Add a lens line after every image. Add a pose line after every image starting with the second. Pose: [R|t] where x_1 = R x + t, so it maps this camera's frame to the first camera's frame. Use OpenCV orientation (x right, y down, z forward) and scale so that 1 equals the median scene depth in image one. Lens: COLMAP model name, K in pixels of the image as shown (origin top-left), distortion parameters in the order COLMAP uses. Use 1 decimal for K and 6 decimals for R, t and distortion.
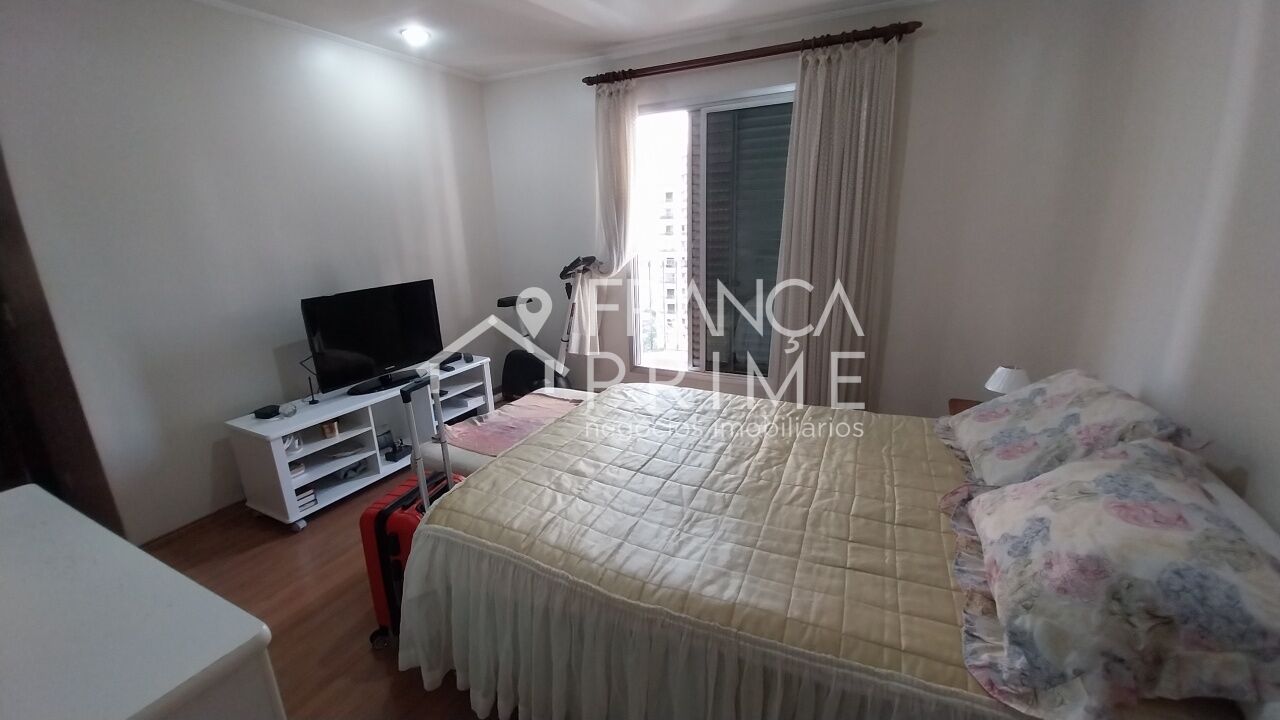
lens RADIAL K [[506.5, 0, 636.8], [0, 506.5, 361.6], [0, 0, 1]] dist [-0.002515, -0.002971]
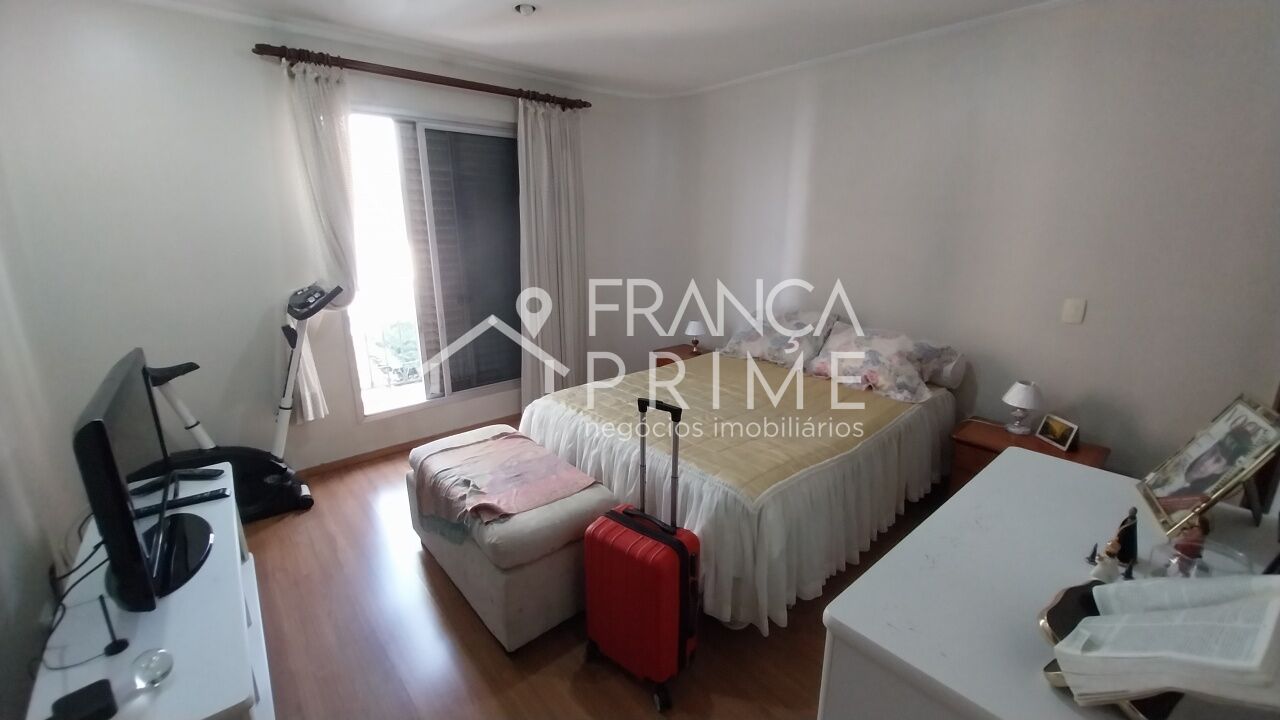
lens RADIAL K [[506.5, 0, 634.2], [0, 506.5, 357.0], [0, 0, 1]] dist [-0.002515, -0.002971]
pose [[0.388592, -0.204601, 0.898407, -0.751810], [0.243797, 0.963116, 0.113887, -0.094793], [-0.888572, 0.174773, 0.424140, 0.352722]]
